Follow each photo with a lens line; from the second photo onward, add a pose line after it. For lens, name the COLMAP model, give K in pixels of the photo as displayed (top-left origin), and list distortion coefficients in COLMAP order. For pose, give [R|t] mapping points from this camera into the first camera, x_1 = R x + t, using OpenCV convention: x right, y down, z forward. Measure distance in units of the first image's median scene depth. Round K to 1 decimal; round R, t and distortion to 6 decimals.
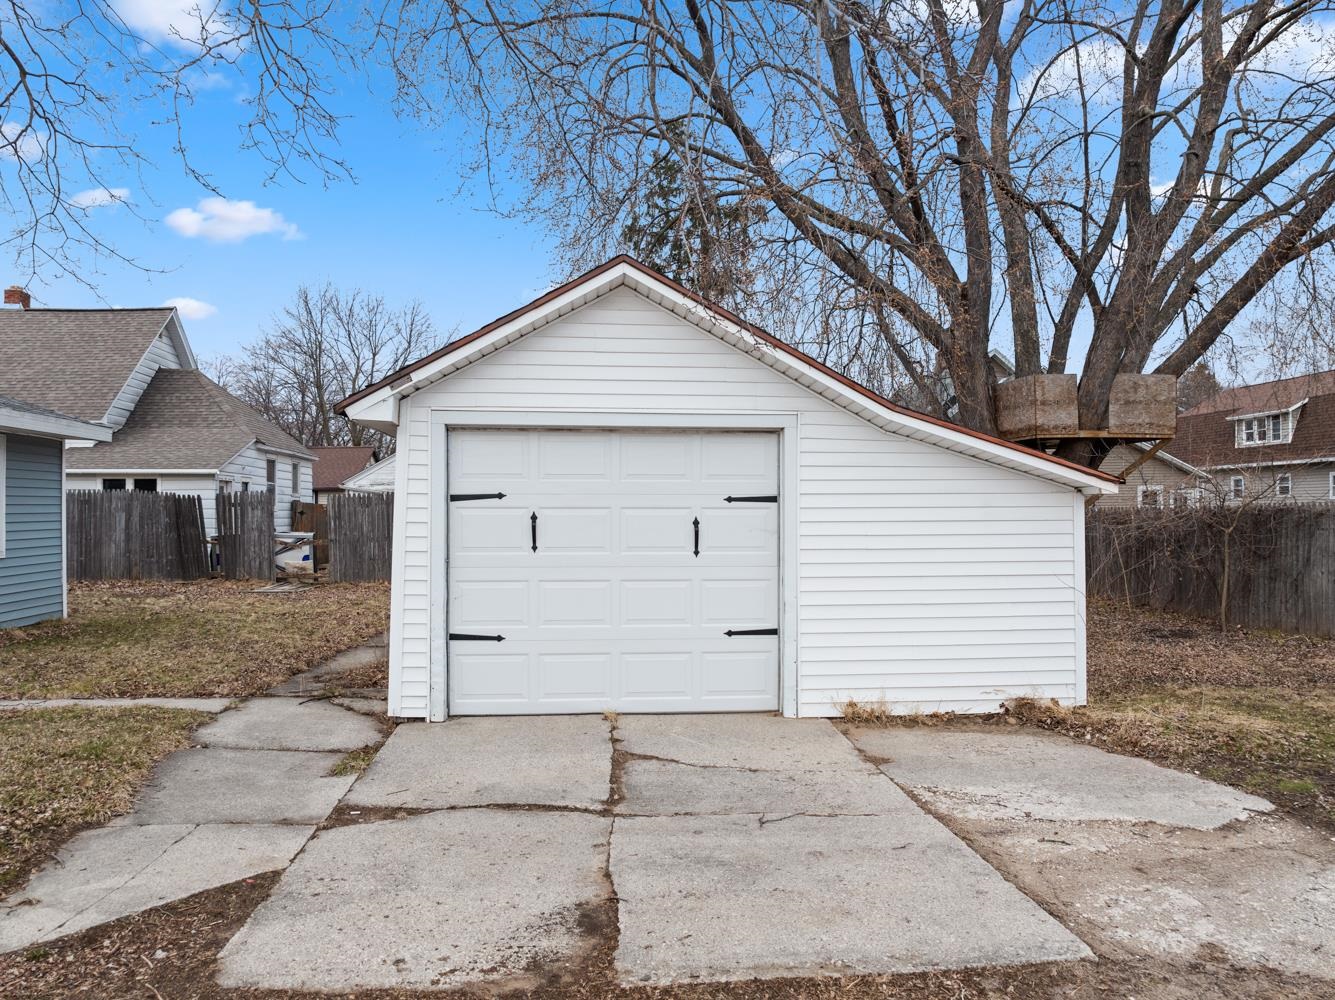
lens RADIAL K [[933.4, 0, 669.3], [0, 933.4, 514.9], [0, 0, 1]] dist [-0.038618, 0.003590]
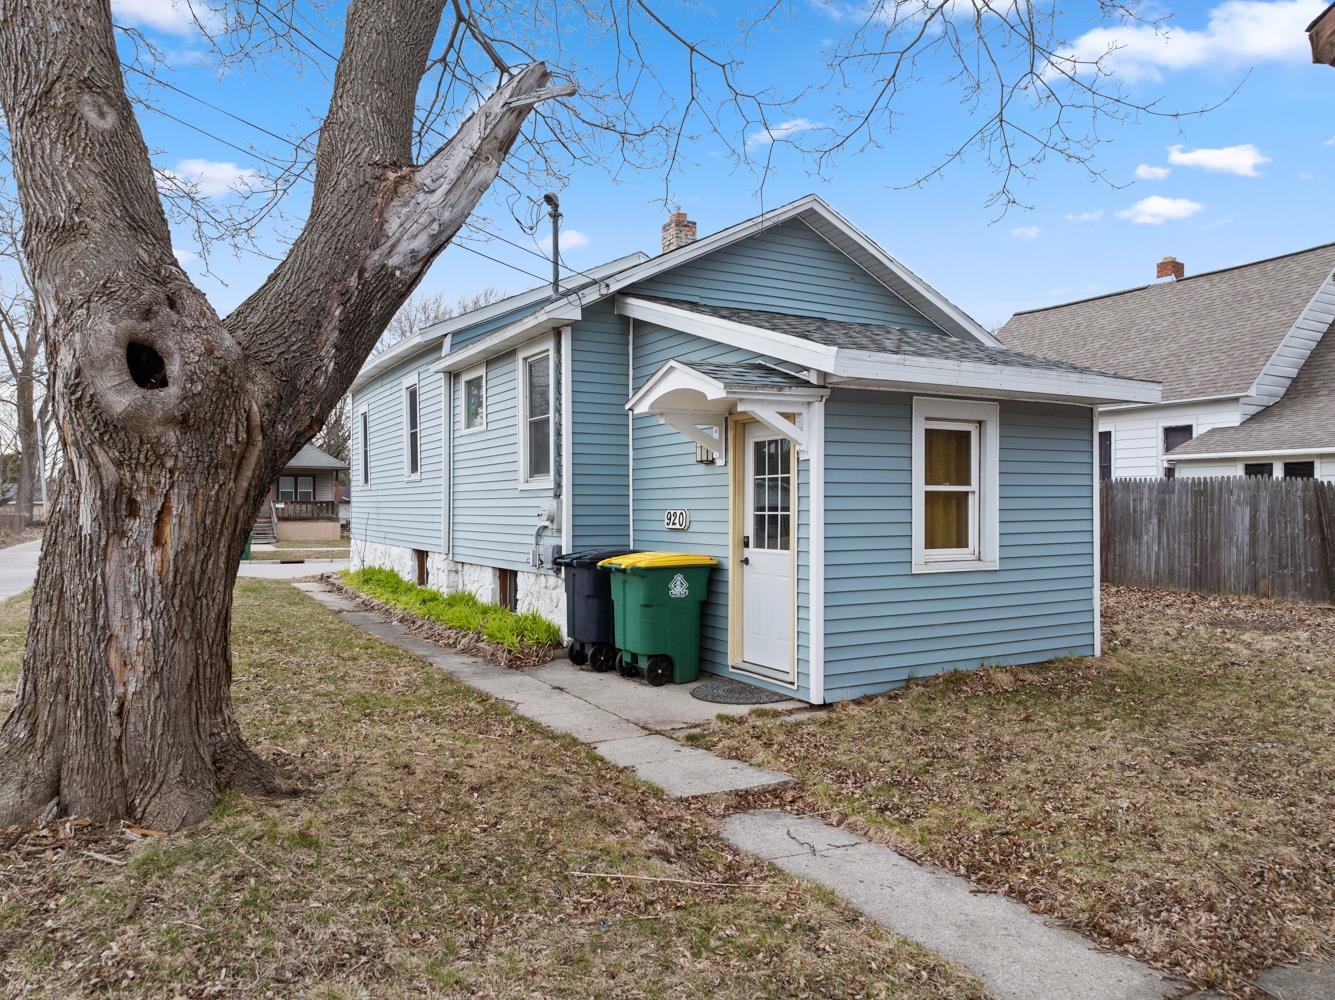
lens RADIAL K [[933.4, 0, 669.3], [0, 933.4, 514.9], [0, 0, 1]] dist [-0.038618, 0.003590]
pose [[0.385466, 0.012218, -0.922641, -0.068209], [-0.003000, 0.999924, 0.011988, -0.002619], [0.922717, -0.001853, 0.385473, 0.227729]]
